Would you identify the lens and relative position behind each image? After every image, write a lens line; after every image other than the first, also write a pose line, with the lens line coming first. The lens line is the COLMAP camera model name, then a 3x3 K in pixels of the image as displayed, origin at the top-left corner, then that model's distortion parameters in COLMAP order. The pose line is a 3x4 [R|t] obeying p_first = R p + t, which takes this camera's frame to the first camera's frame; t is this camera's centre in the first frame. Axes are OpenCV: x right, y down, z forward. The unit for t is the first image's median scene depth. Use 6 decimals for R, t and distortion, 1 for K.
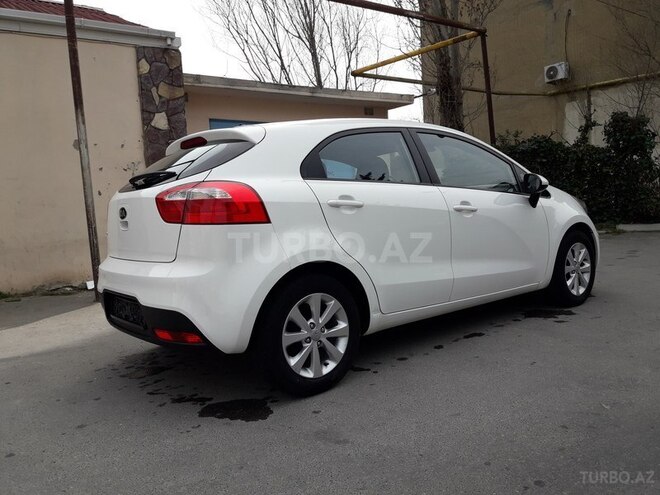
lens RADIAL K [[534.0, 0, 335.5], [0, 534.0, 247.1], [0, 0, 1]] dist [0.027129, -0.039187]
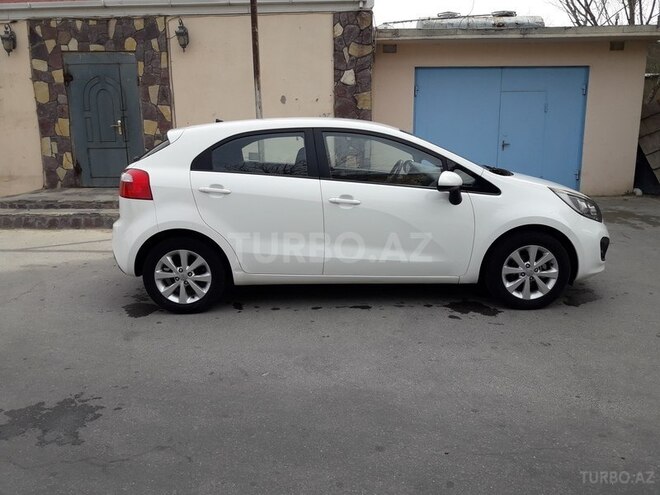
lens RADIAL K [[534.0, 0, 334.7], [0, 534.0, 249.8], [0, 0, 1]] dist [0.027129, -0.039187]
pose [[0.782461, 0.185100, -0.594552, 0.425727], [-0.090284, 0.978432, 0.185794, -0.082642], [0.616120, -0.091698, 0.782297, 0.030475]]
